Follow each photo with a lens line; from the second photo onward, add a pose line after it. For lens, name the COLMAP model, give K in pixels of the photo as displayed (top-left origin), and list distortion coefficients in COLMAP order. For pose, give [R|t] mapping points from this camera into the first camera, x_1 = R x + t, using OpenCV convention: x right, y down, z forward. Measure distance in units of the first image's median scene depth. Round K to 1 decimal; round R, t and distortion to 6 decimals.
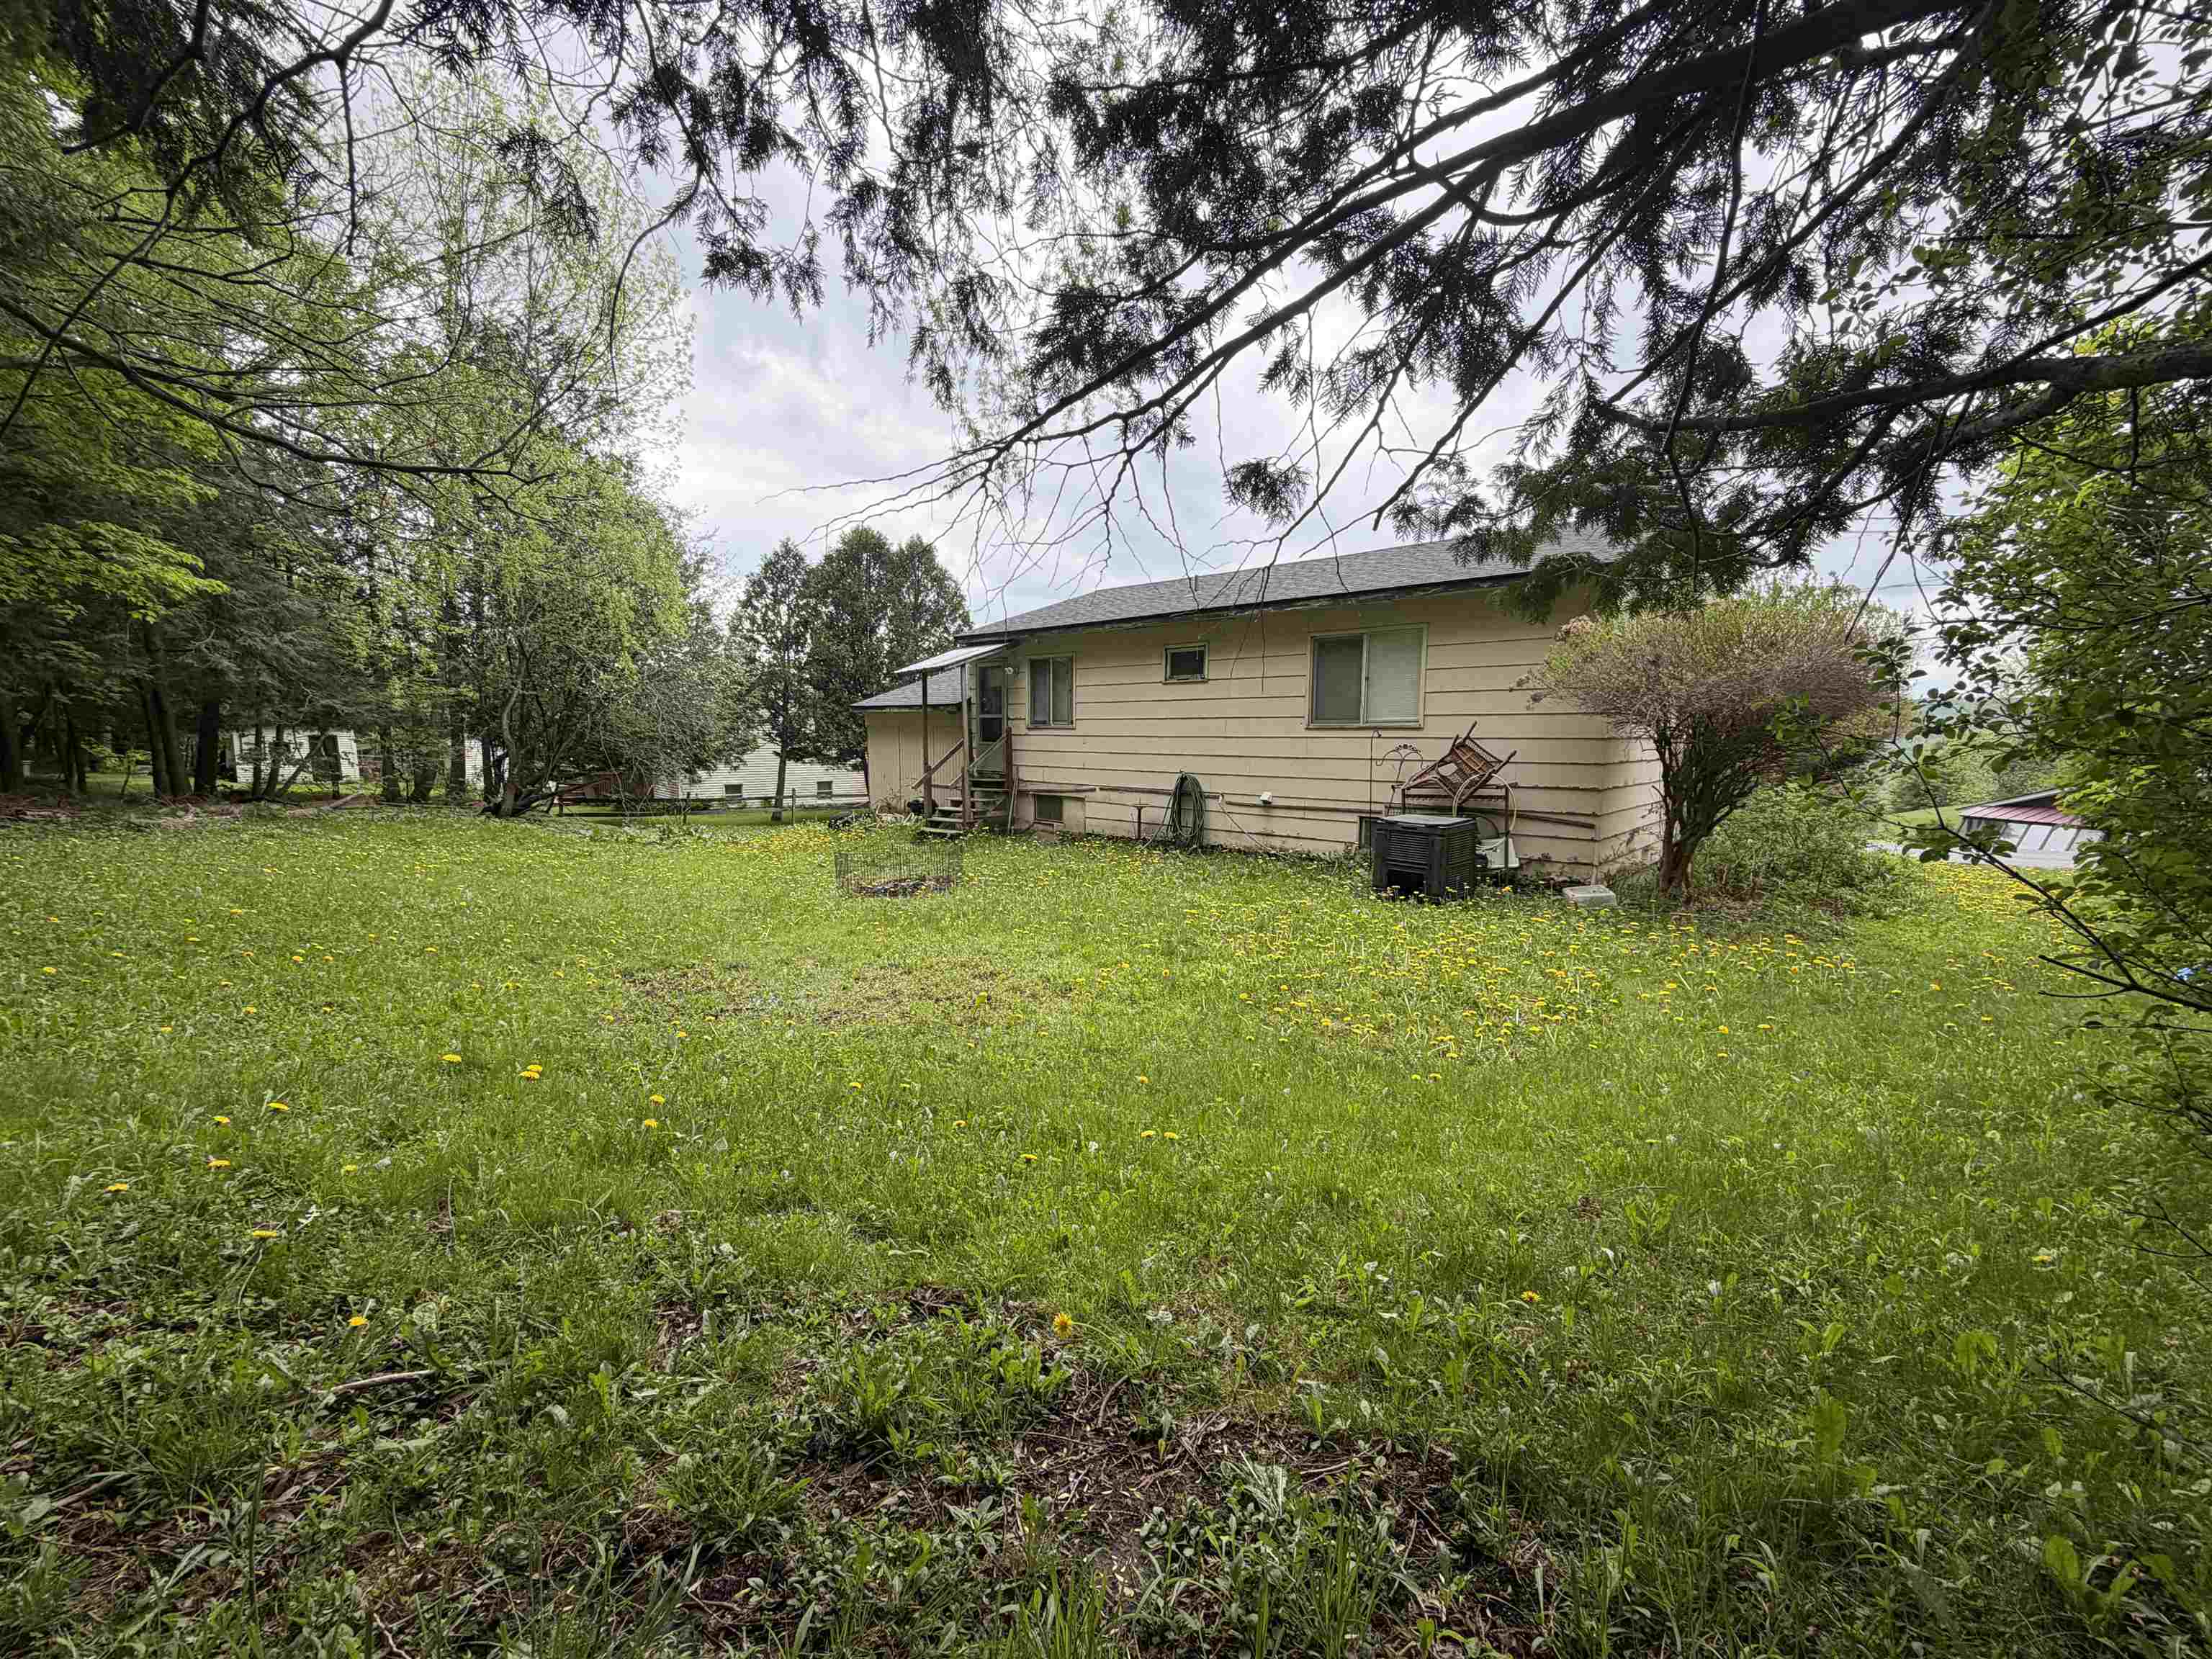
lens RADIAL K [[881.3, 0, 1102.3], [0, 881.3, 831.3], [0, 0, 1]] dist [-0.000303, 0.000267]
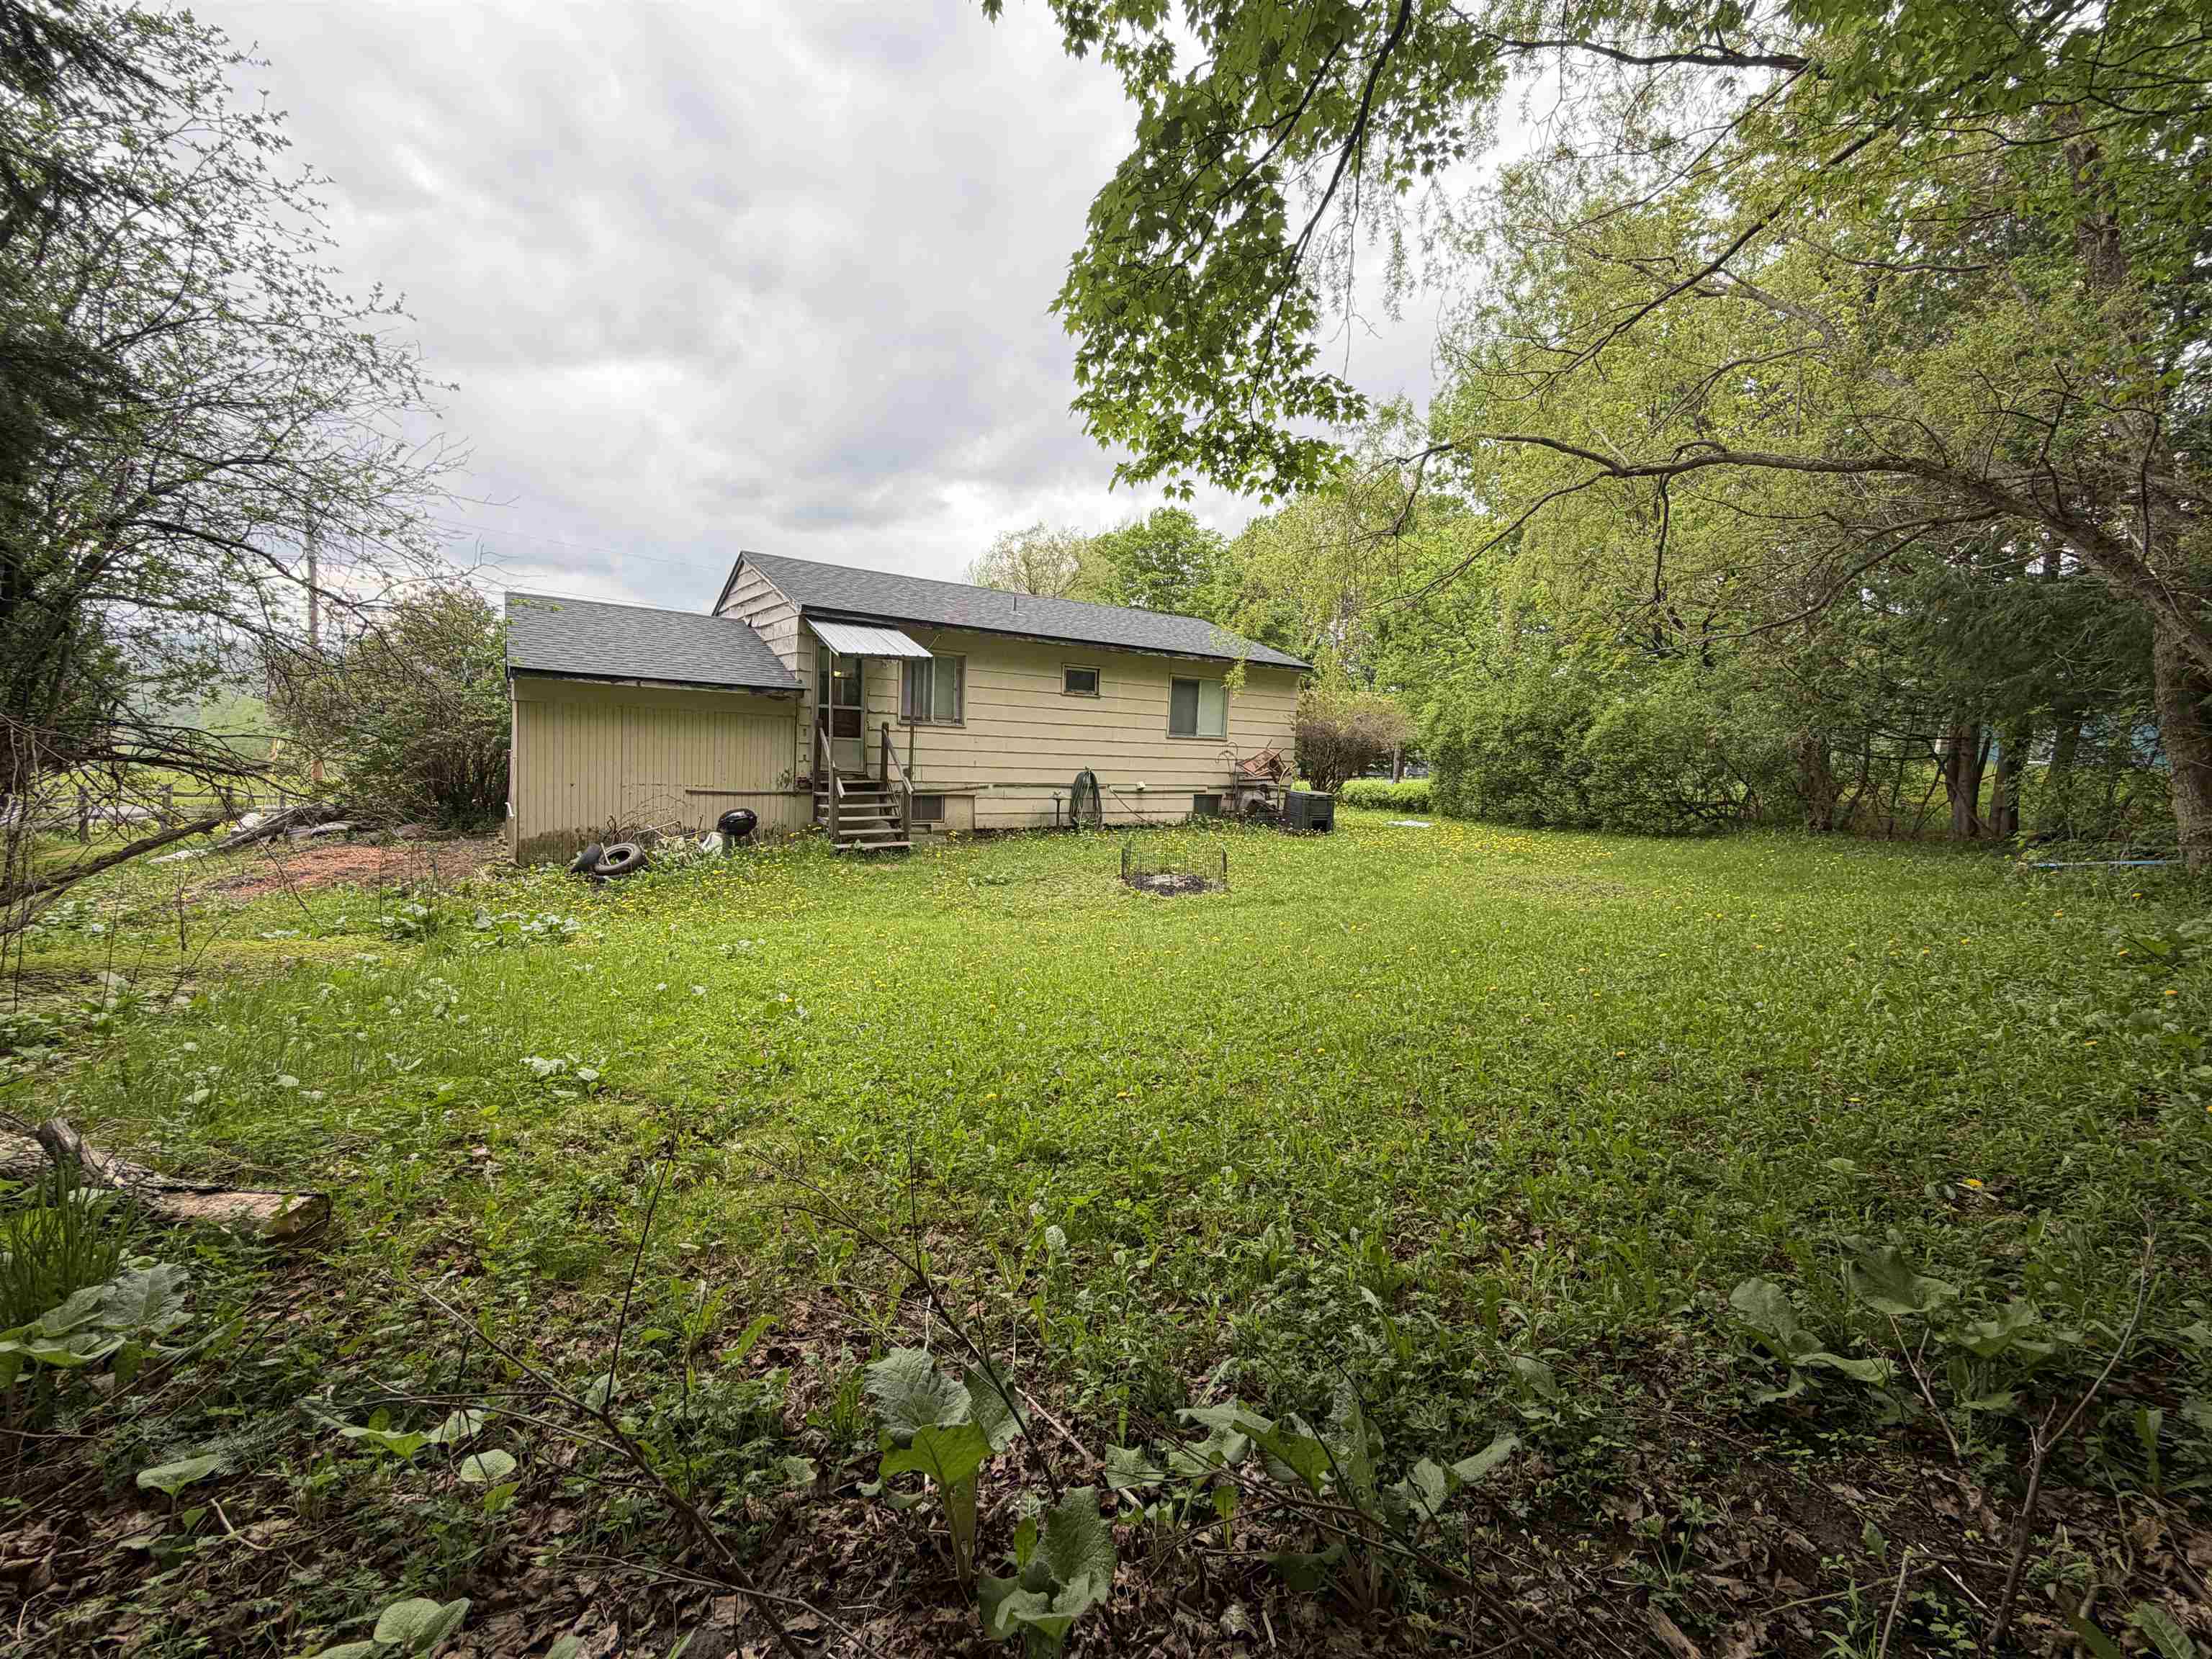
lens RADIAL K [[881.3, 0, 1102.3], [0, 881.3, 831.3], [0, 0, 1]] dist [-0.000303, 0.000267]
pose [[0.224570, -0.100625, 0.969249, -1.116517], [0.060680, 0.994168, 0.089153, -0.089058], [-0.972567, 0.038793, 0.229366, 0.698414]]
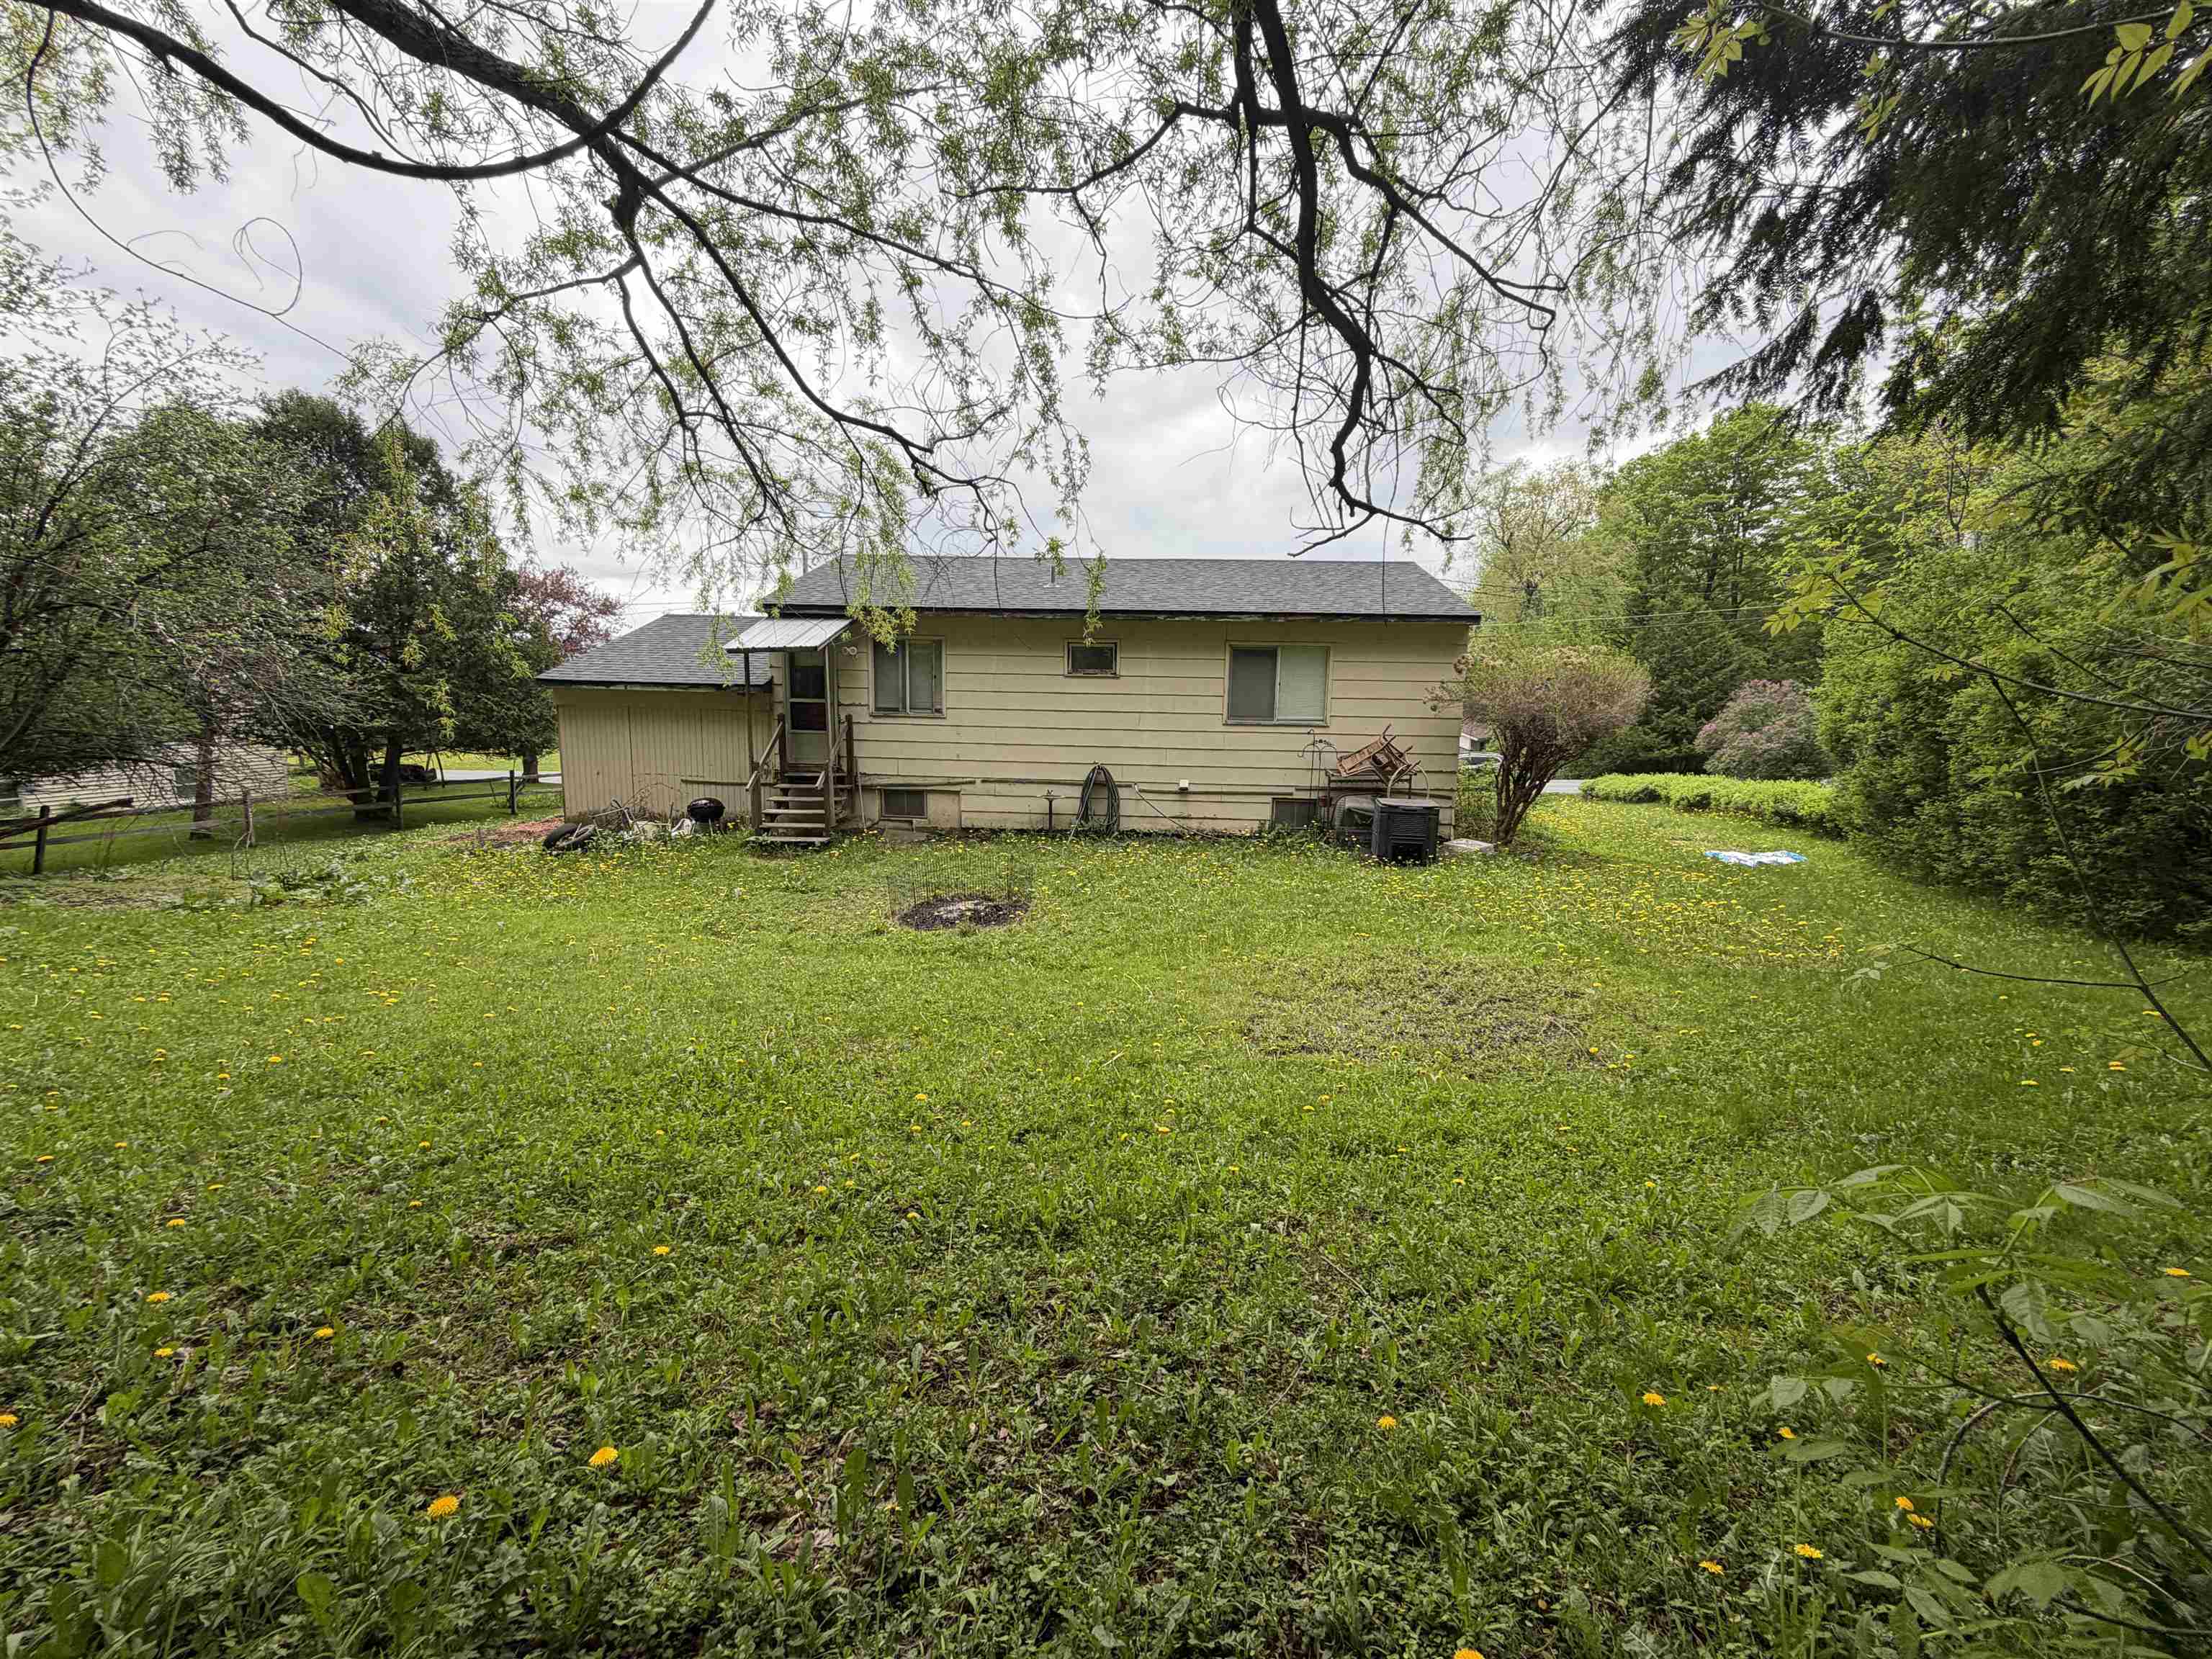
lens RADIAL K [[881.3, 0, 1102.3], [0, 881.3, 831.3], [0, 0, 1]] dist [-0.000303, 0.000267]
pose [[0.769918, -0.087363, 0.632135, -0.571016], [0.053963, 0.995950, 0.071919, -0.061833], [-0.635858, -0.021260, 0.771514, 0.188221]]
